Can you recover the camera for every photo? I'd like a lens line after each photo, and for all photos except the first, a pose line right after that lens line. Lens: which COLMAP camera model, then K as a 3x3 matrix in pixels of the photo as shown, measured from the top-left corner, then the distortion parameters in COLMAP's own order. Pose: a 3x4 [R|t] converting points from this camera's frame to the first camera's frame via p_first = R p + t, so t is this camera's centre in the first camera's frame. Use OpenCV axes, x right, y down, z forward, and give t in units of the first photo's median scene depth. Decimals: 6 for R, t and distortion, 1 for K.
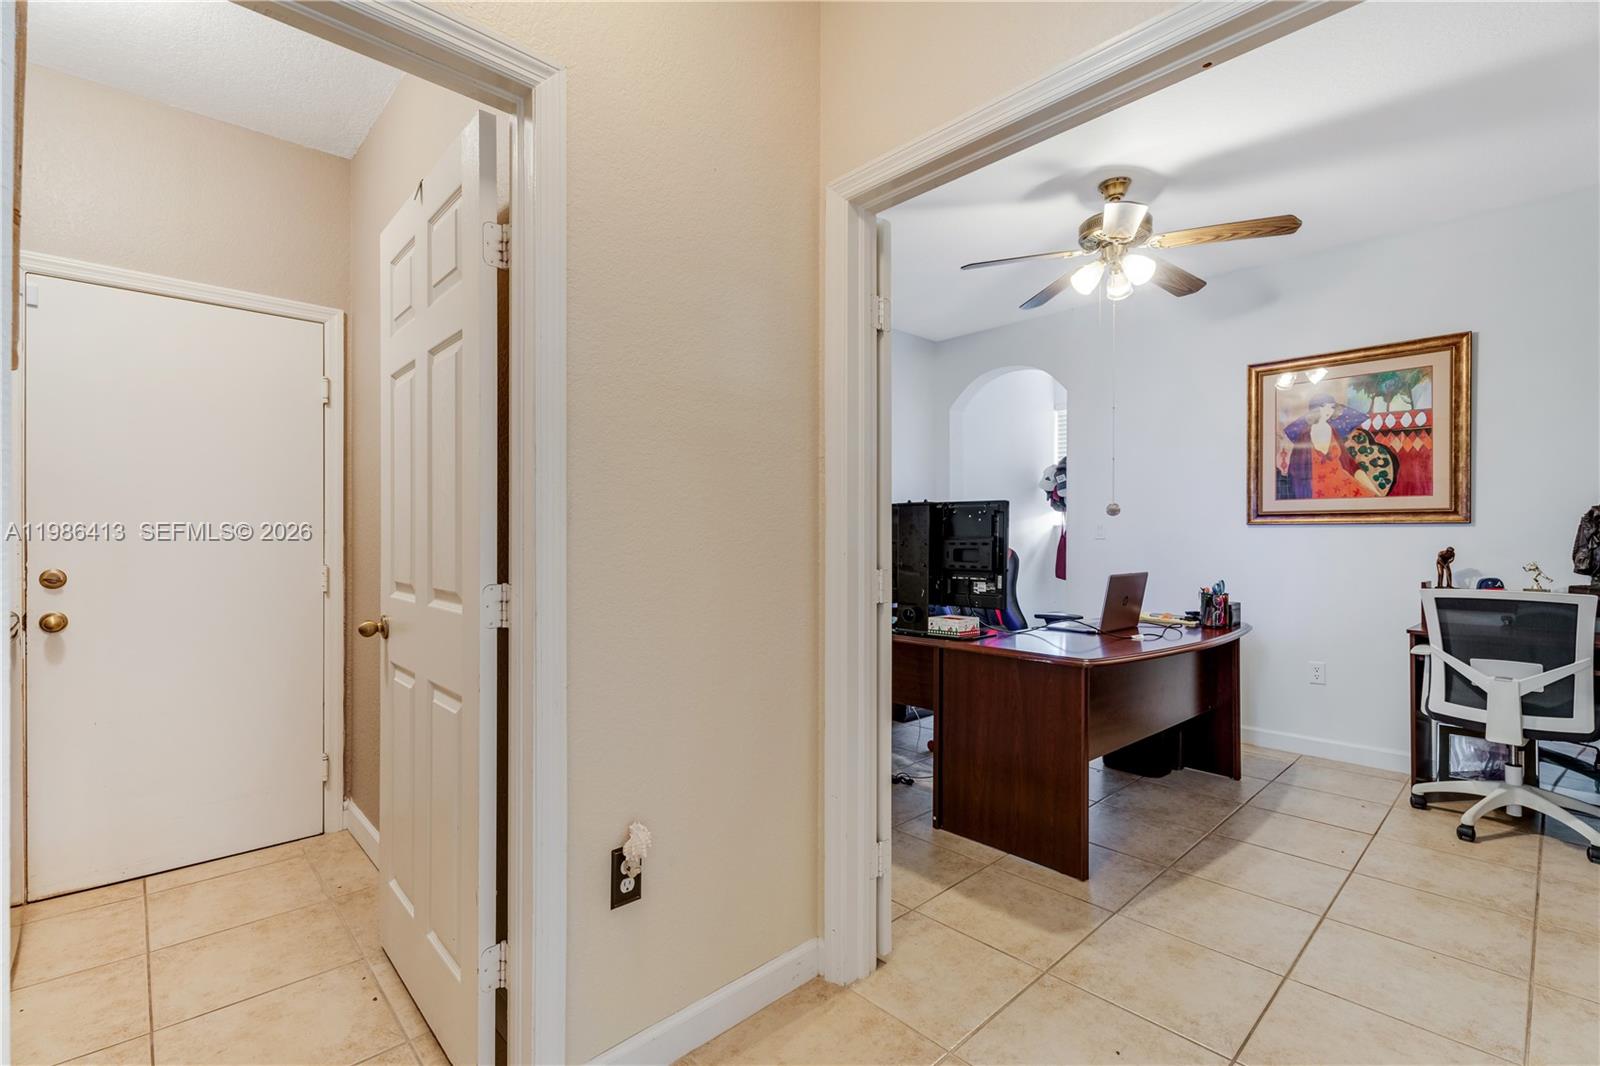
lens RADIAL K [[706.2, 0, 800.0], [0, 706.2, 537.6], [0, 0, 1]] dist [0.000817, -0.001163]
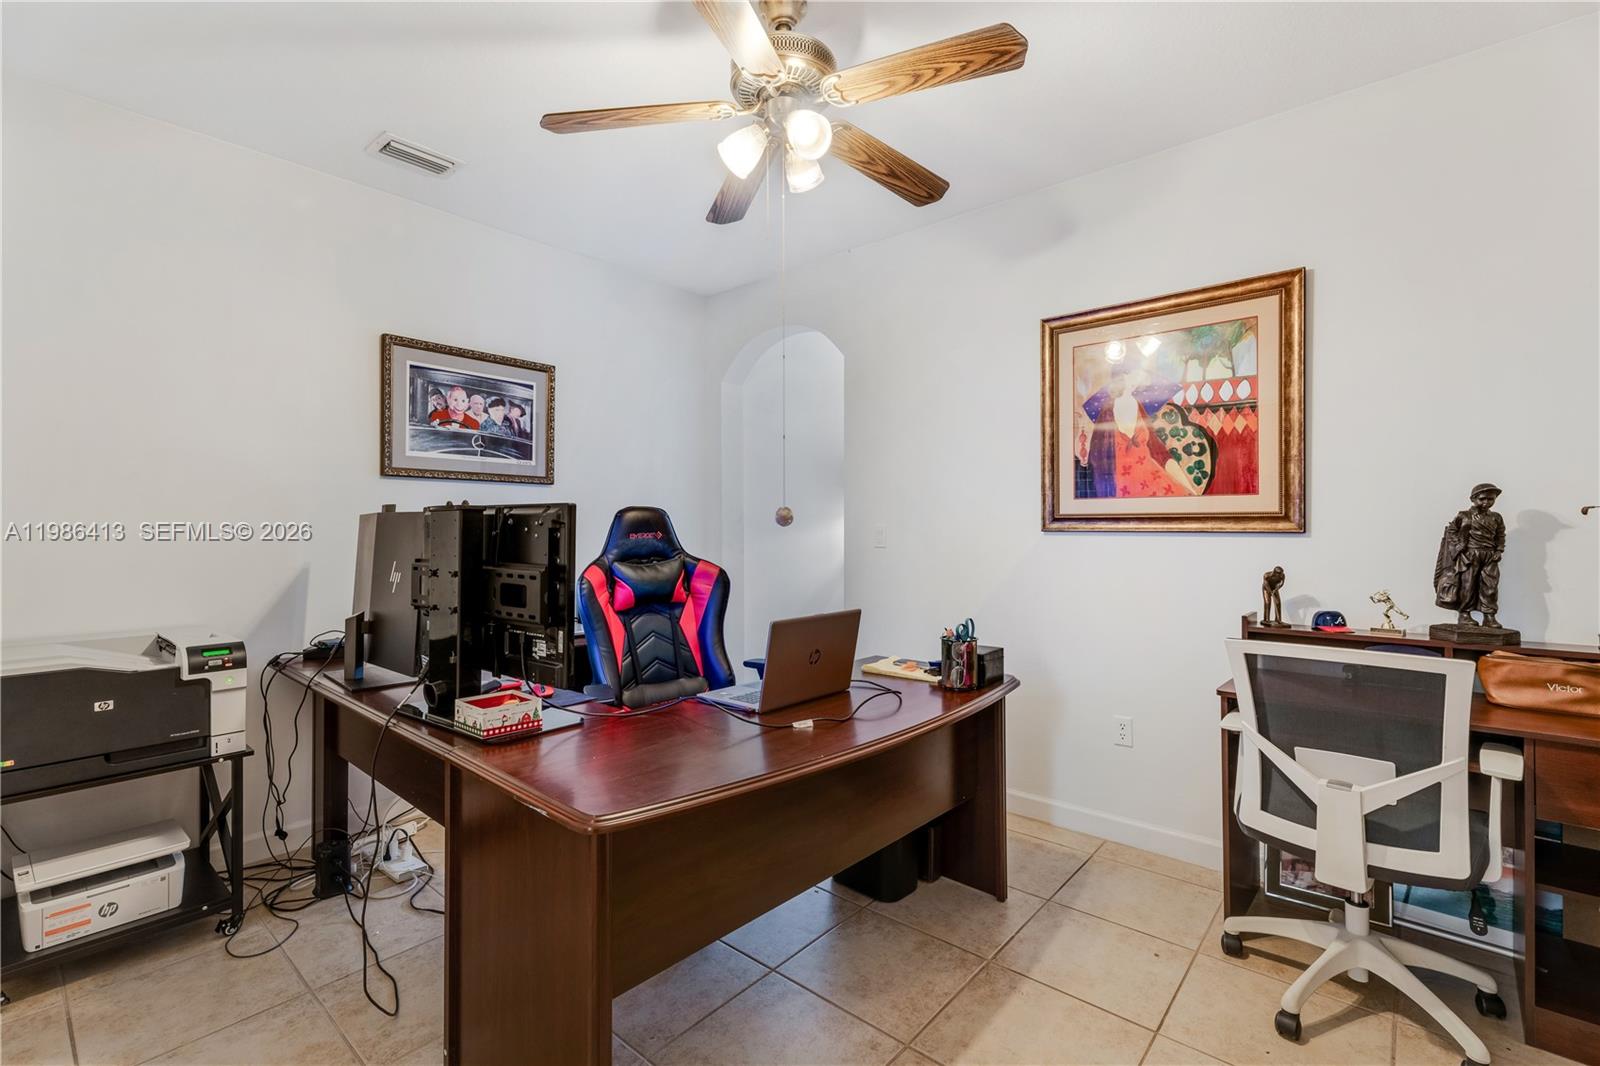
lens RADIAL K [[706.2, 0, 799.0], [0, 706.2, 527.3], [0, 0, 1]] dist [0.000817, -0.001163]
pose [[0.994379, -0.002956, 0.105837, 0.356676], [0.003257, 0.999991, -0.002678, -0.026048], [-0.105829, 0.003008, 0.994380, 0.334750]]
